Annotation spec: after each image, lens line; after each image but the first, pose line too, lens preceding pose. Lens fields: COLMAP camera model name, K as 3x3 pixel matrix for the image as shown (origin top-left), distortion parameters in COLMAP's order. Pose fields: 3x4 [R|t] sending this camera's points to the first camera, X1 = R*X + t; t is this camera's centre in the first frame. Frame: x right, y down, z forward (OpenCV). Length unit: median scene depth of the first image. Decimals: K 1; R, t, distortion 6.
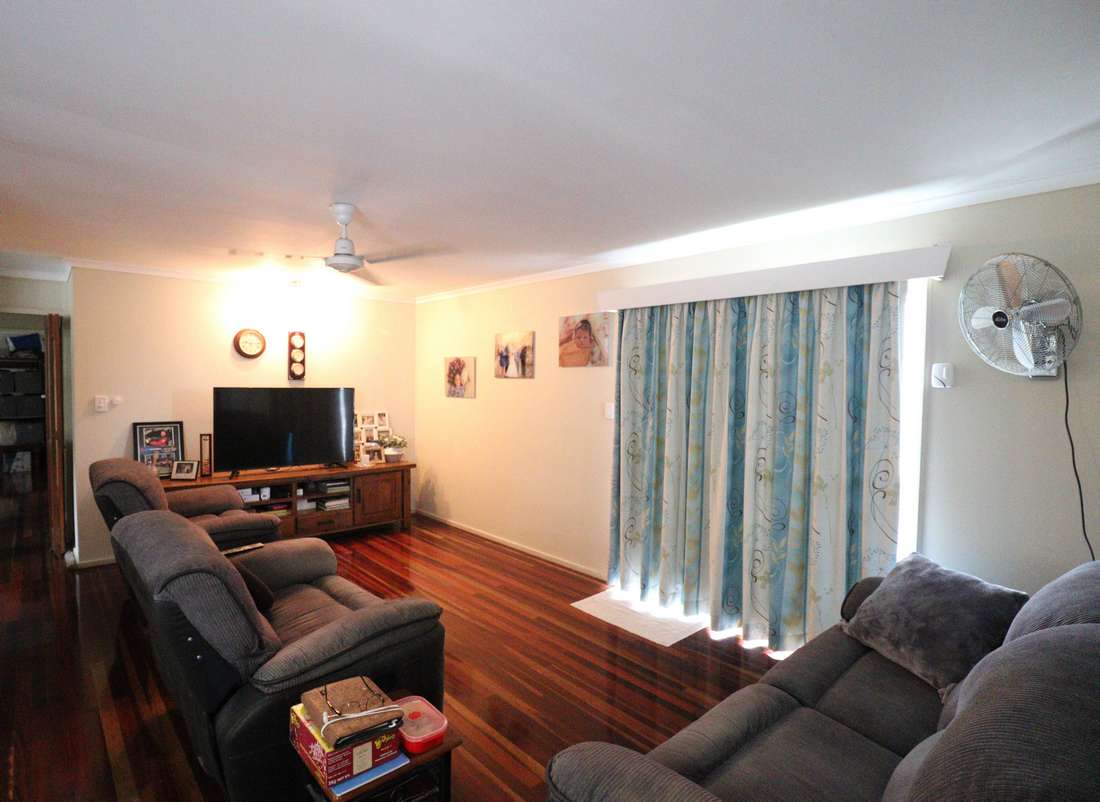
lens RADIAL K [[553.0, 0, 520.1], [0, 553.0, 407.0], [0, 0, 1]] dist [-0.012640, 0.003335]
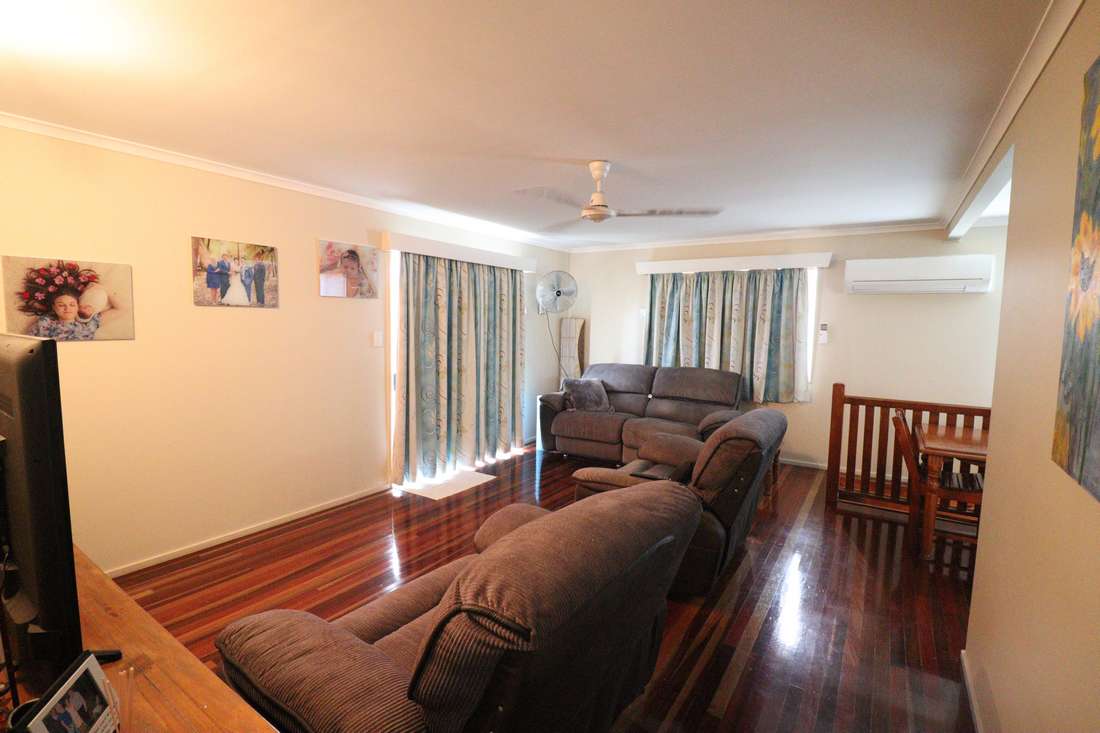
lens RADIAL K [[512.4, 0, 547.1], [0, 512.4, 365.9], [0, 0, 1]] dist [-0.003538, -0.006768]
pose [[-0.260686, -0.106696, 0.959510, -0.886541], [0.023949, 0.992854, 0.116910, -0.050241], [-0.965127, 0.053456, -0.256268, 0.909683]]
